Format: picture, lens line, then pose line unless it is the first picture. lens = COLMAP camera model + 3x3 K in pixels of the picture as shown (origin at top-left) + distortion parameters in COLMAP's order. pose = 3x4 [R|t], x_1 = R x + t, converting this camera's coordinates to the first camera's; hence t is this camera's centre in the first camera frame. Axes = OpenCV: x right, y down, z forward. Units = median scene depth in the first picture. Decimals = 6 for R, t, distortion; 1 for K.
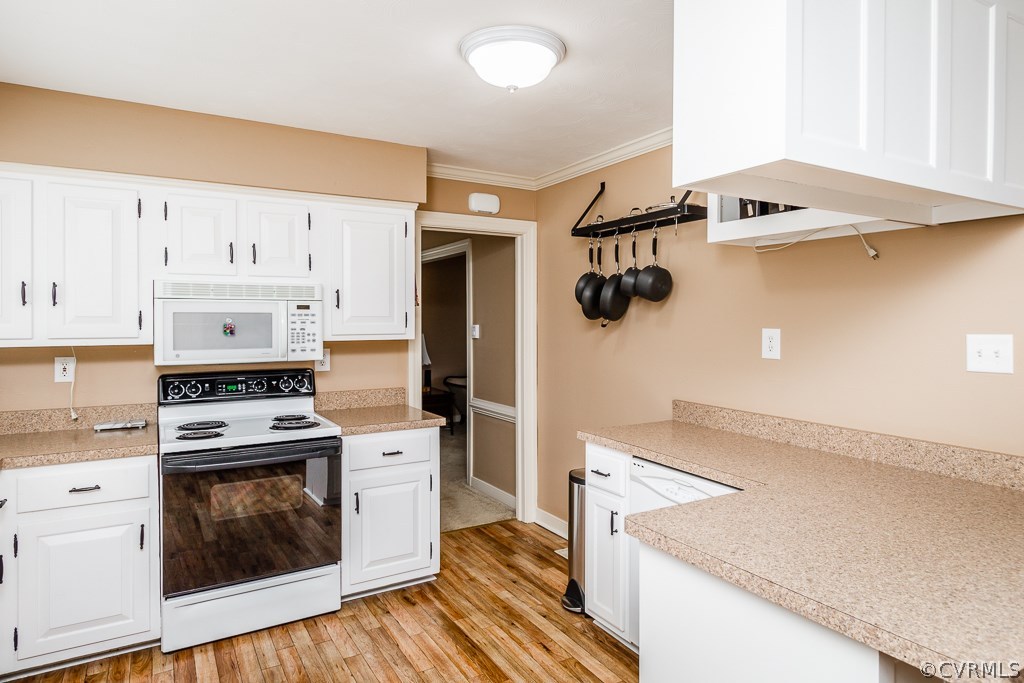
lens RADIAL K [[599.8, 0, 508.4], [0, 599.8, 334.9], [0, 0, 1]] dist [0.003232, -0.000521]
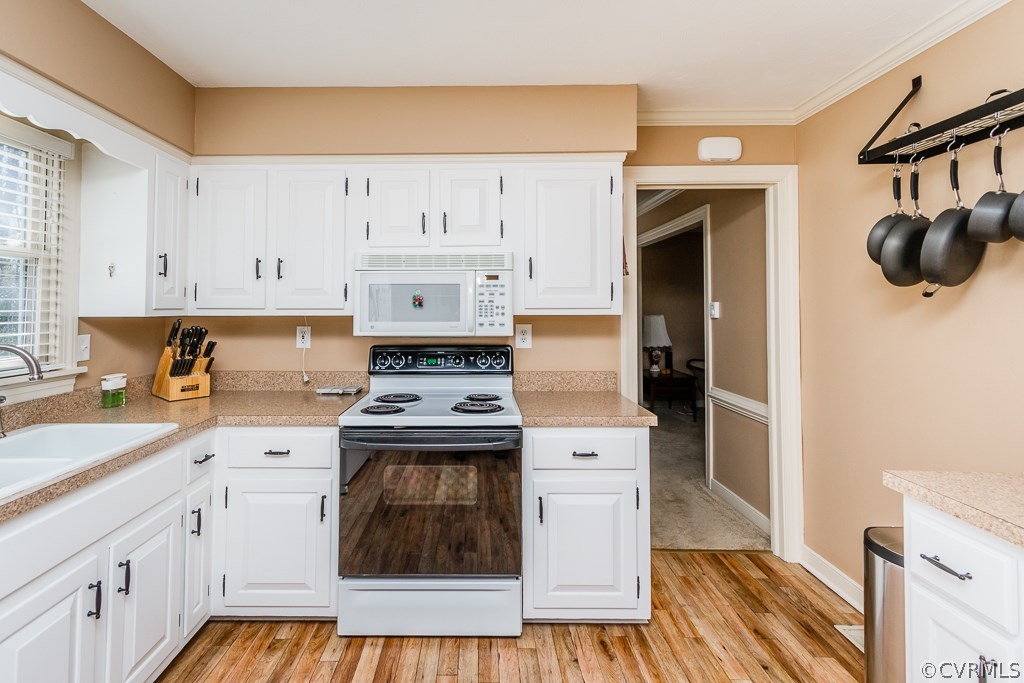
lens RADIAL K [[480.6, 0, 481.2], [0, 480.6, 299.1], [0, 0, 1]] dist [0.005648, -0.002145]
pose [[0.857749, -0.009801, -0.513976, 0.020319], [-0.011811, 0.999179, -0.038765, 0.015323], [0.513933, 0.039321, 0.856928, 0.357842]]
